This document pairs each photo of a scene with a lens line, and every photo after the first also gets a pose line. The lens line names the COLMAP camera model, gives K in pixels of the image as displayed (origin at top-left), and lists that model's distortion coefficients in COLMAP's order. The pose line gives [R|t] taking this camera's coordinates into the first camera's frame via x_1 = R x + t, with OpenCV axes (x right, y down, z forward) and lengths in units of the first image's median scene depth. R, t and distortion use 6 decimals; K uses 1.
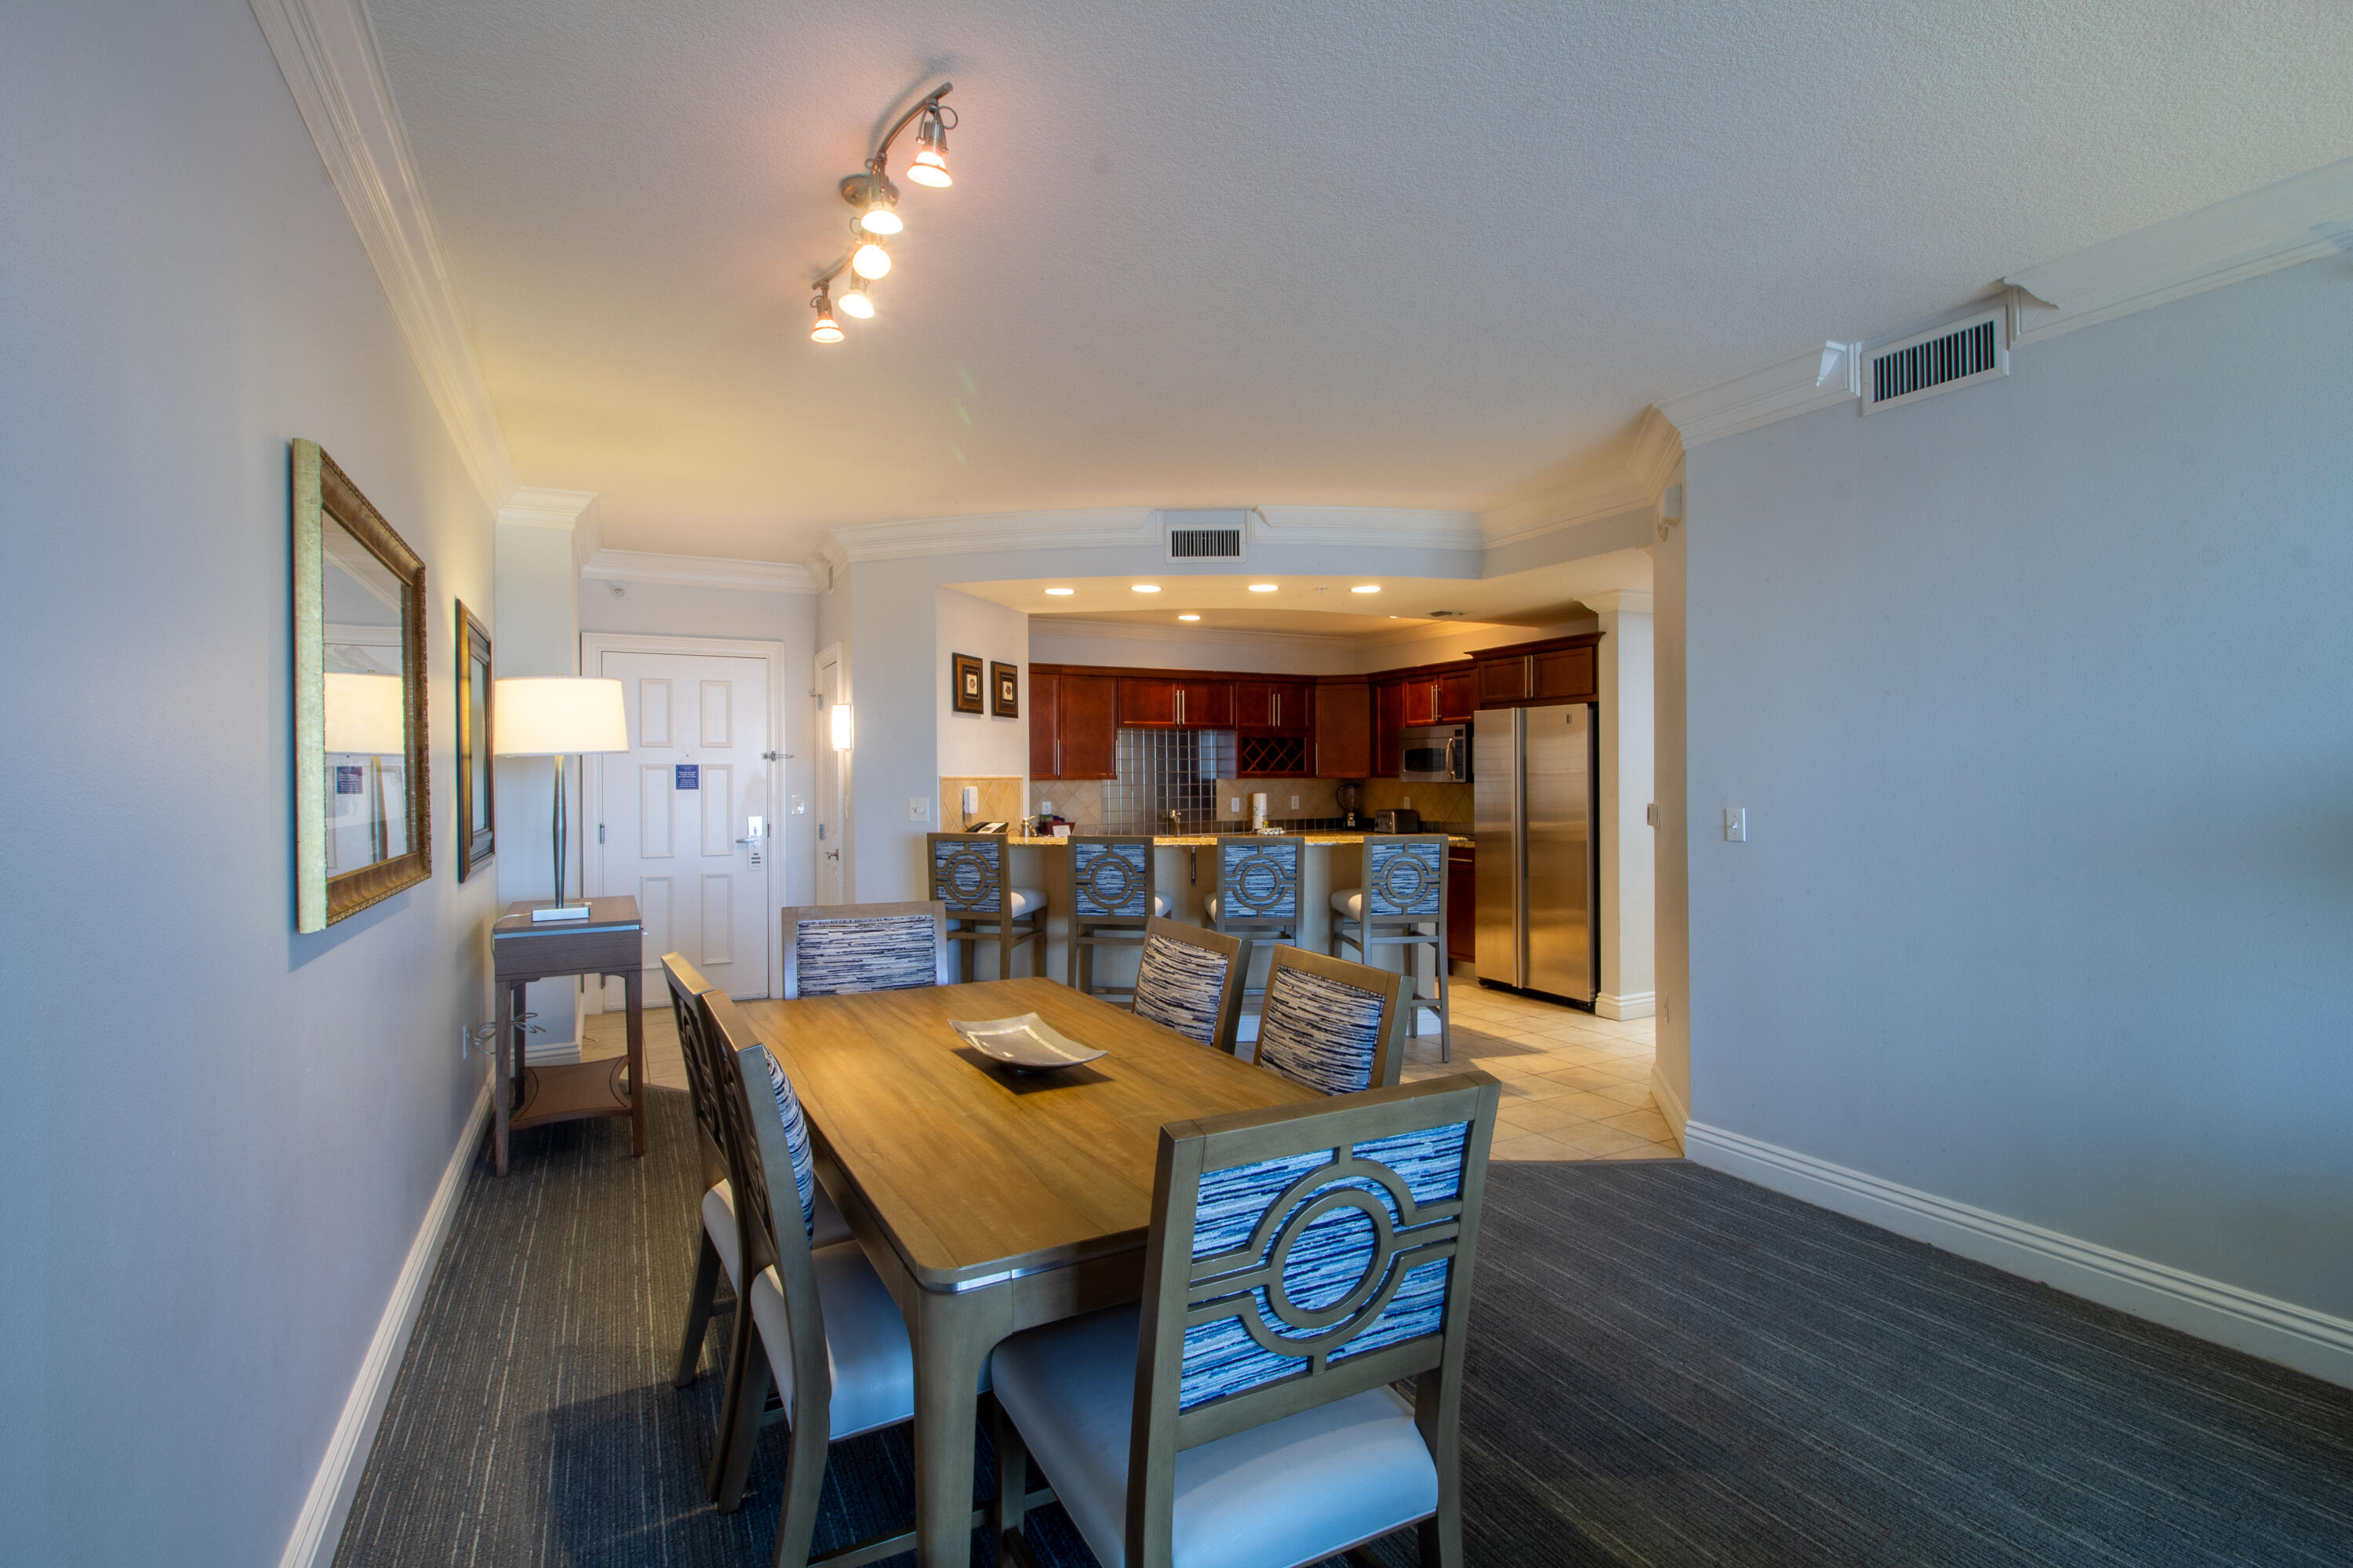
lens RADIAL K [[1091.3, 0, 1176.0], [0, 1091.3, 780.4], [0, 0, 1]] dist [0.003203, -0.015123]
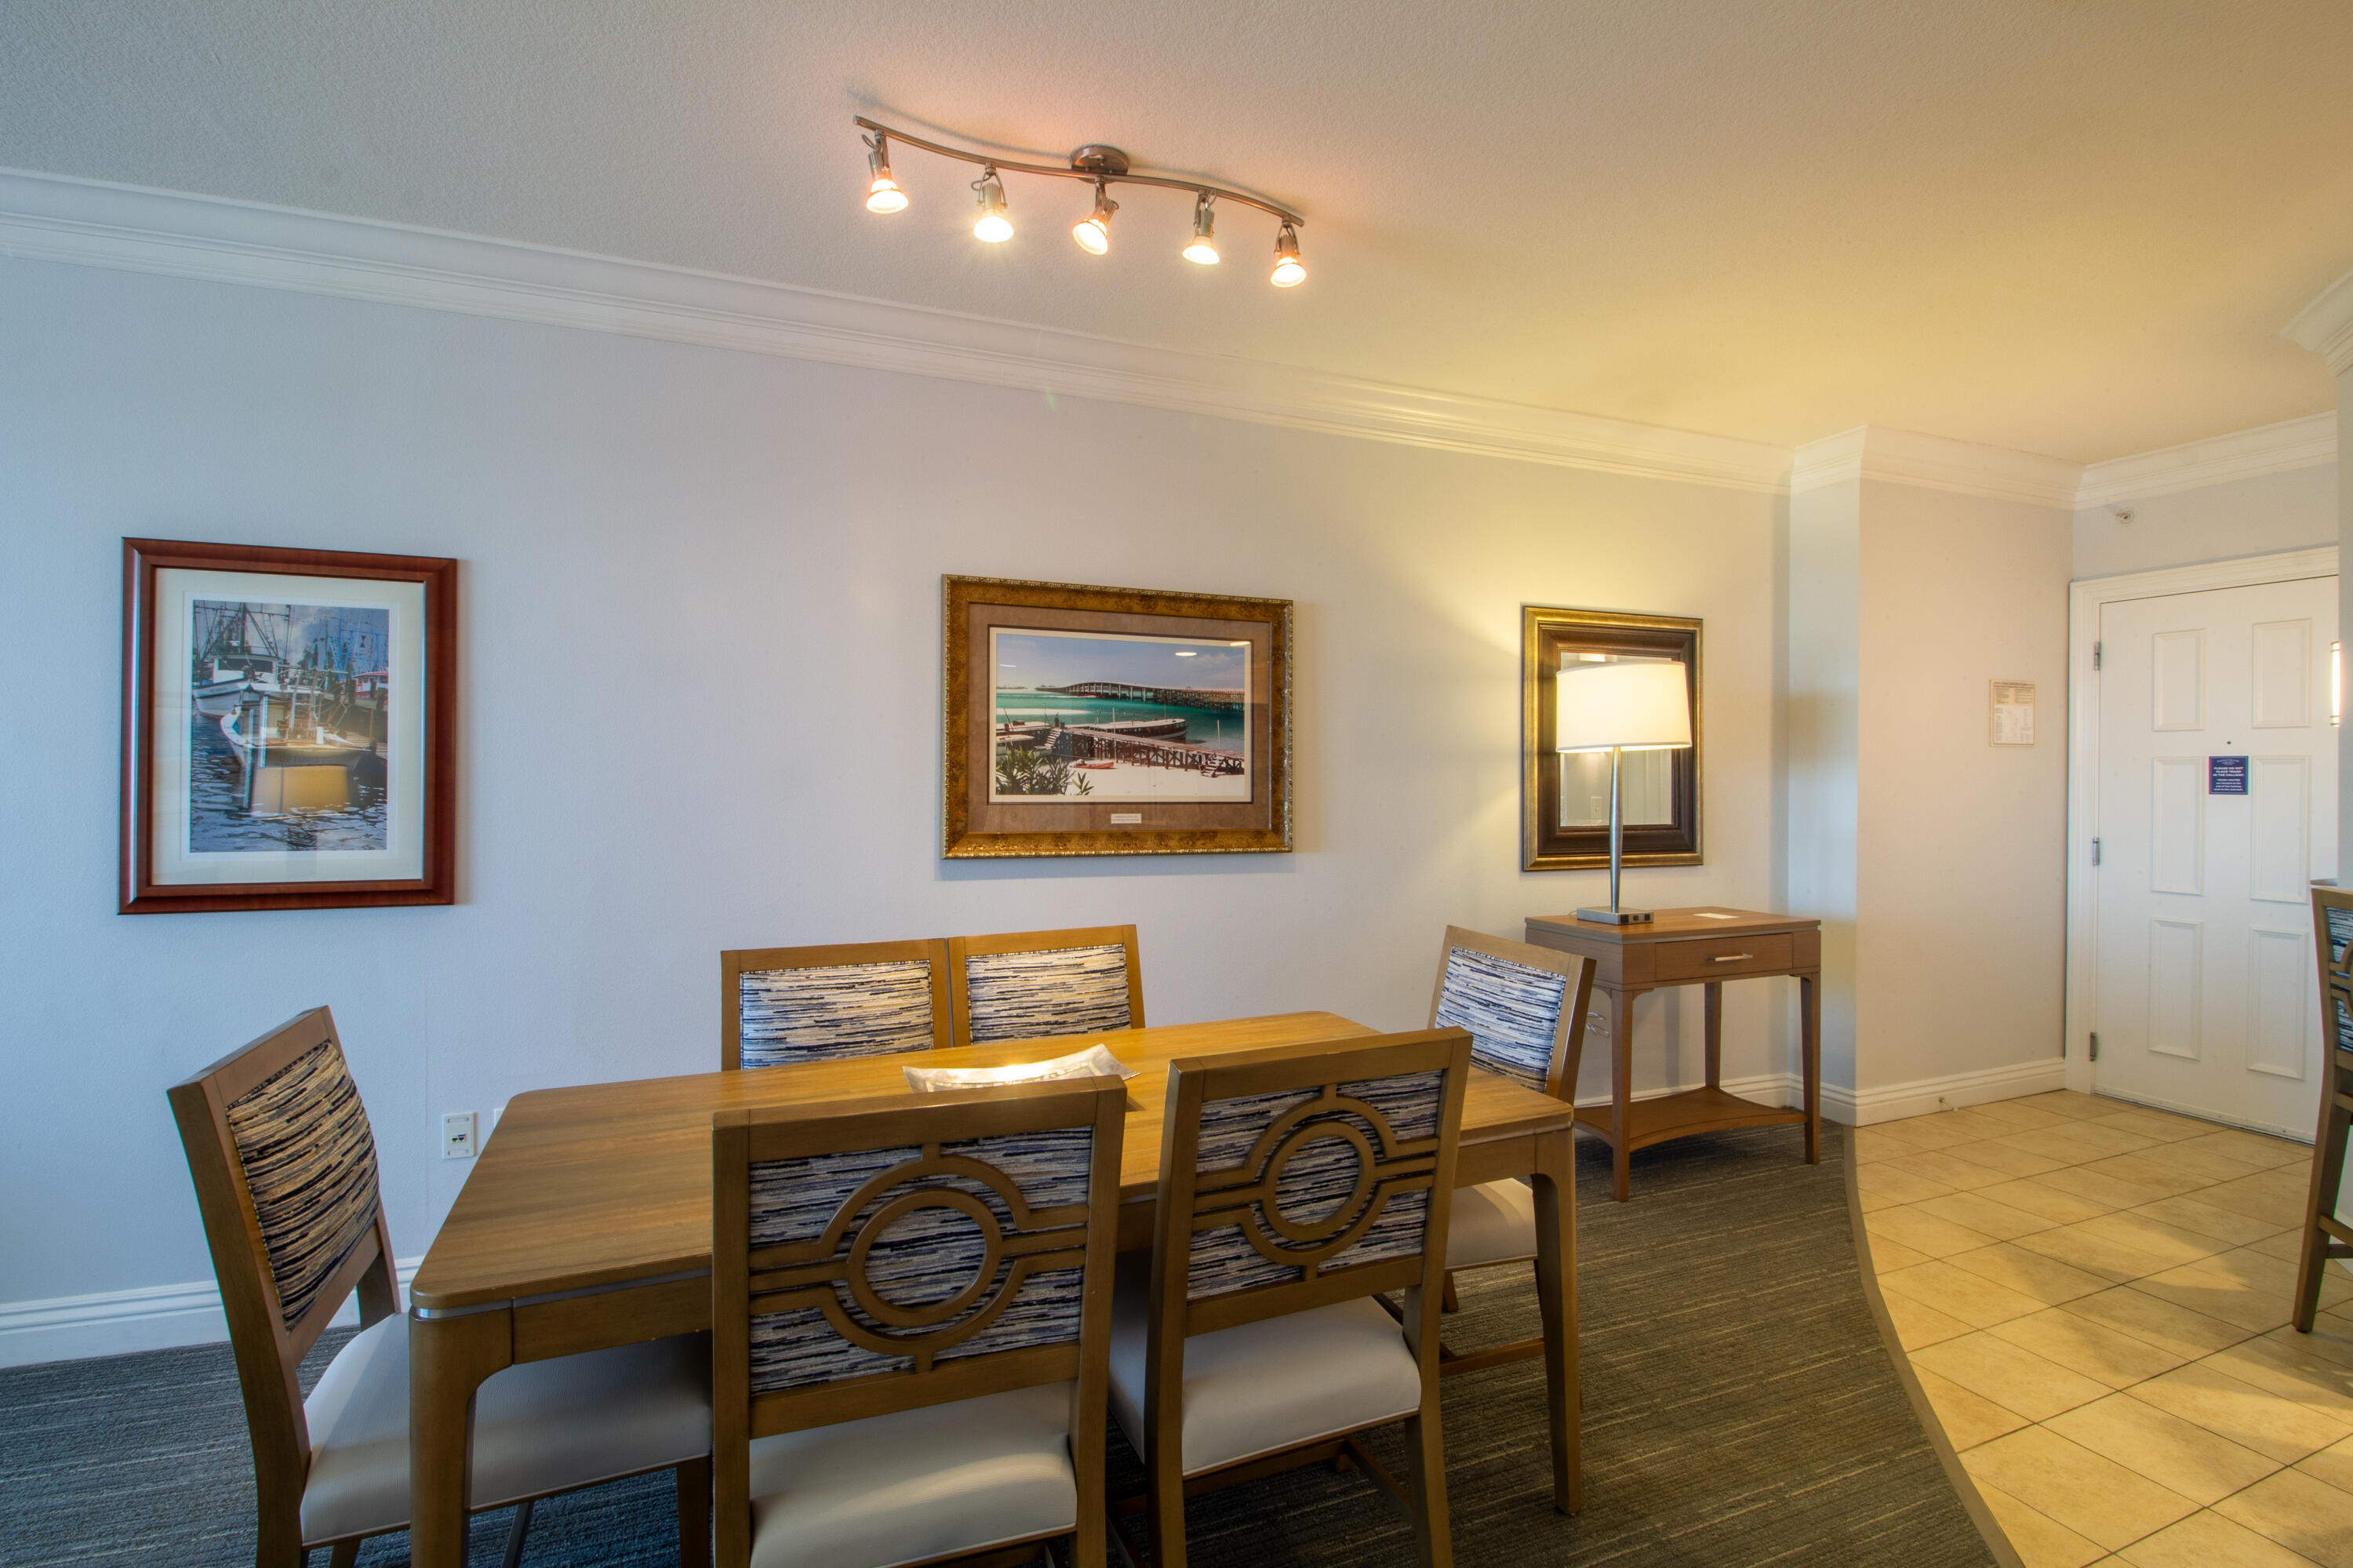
lens RADIAL K [[1091.3, 0, 1176.0], [0, 1091.3, 780.4], [0, 0, 1]] dist [0.003203, -0.015123]
pose [[-0.097155, 0.005525, -0.995254, 0.254602], [-0.004689, 0.999971, 0.006009, -0.001028], [0.995258, 0.005250, -0.097127, 0.434219]]
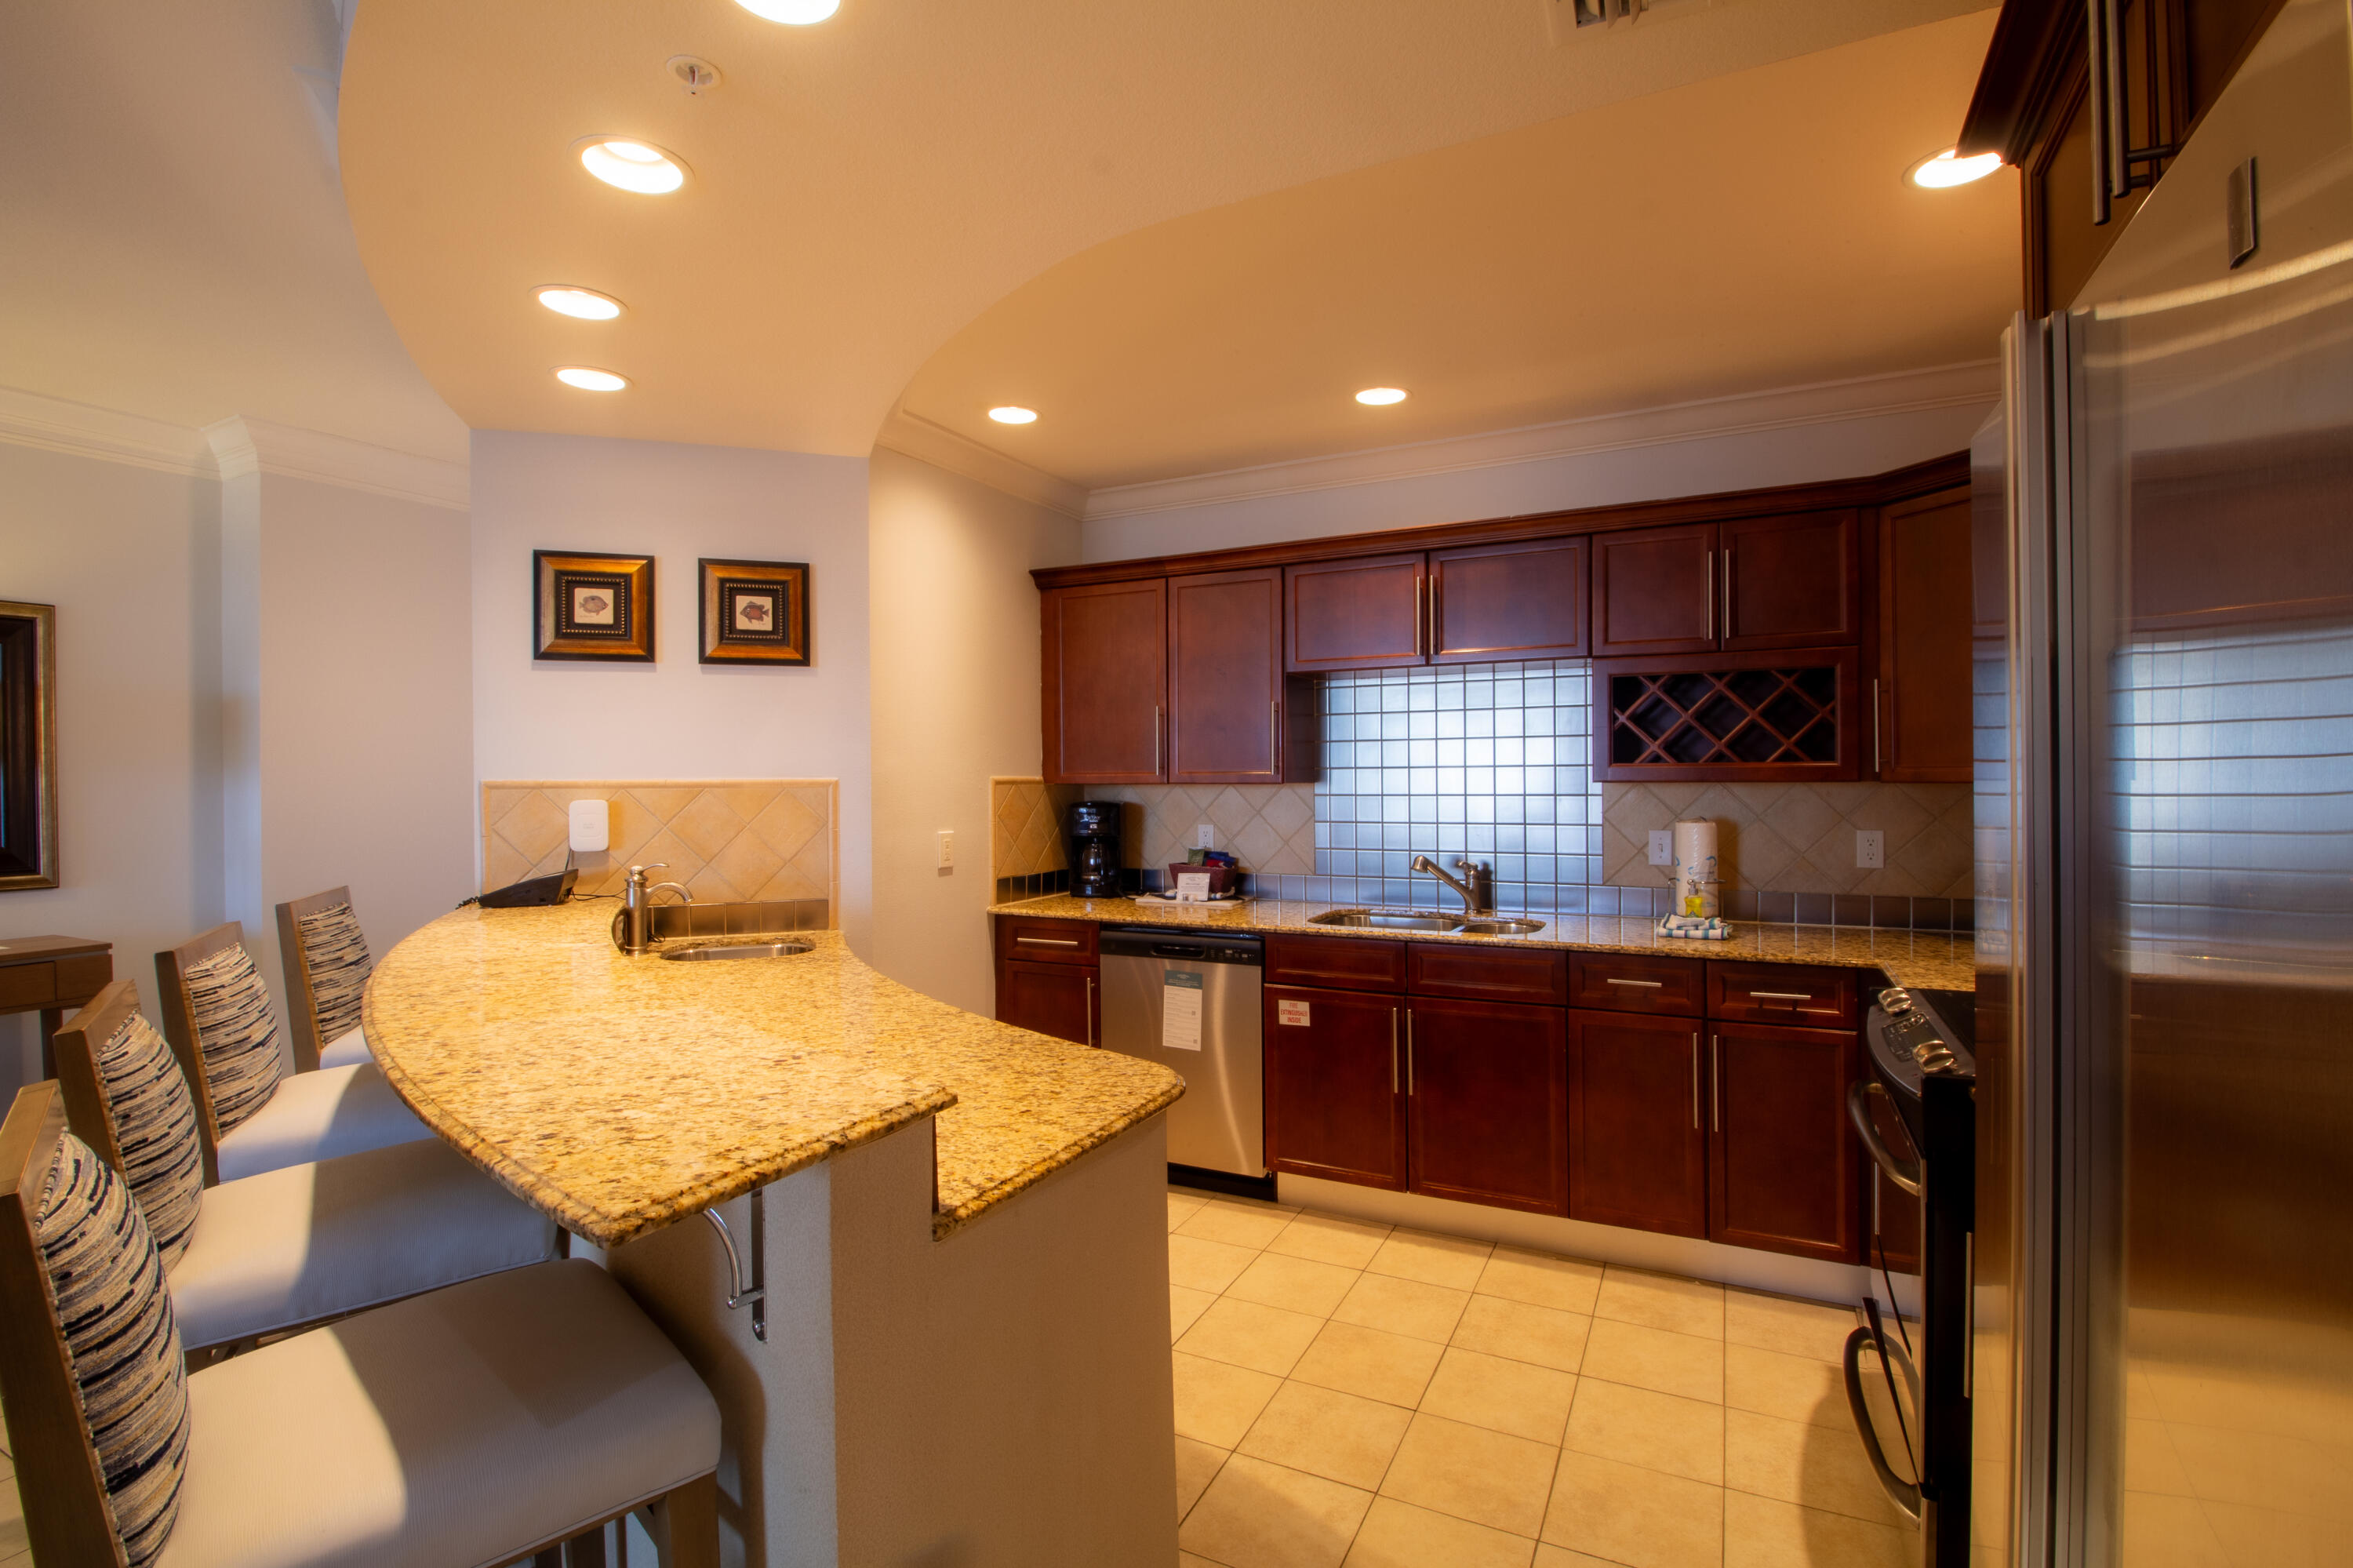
lens RADIAL K [[1091.3, 0, 1176.0], [0, 1091.3, 780.4], [0, 0, 1]] dist [0.003203, -0.015123]
pose [[0.585195, 0.002601, -0.810888, 0.394656], [0.000883, 0.999992, 0.003845, -0.006305], [0.810892, -0.002966, 0.585188, 0.911059]]
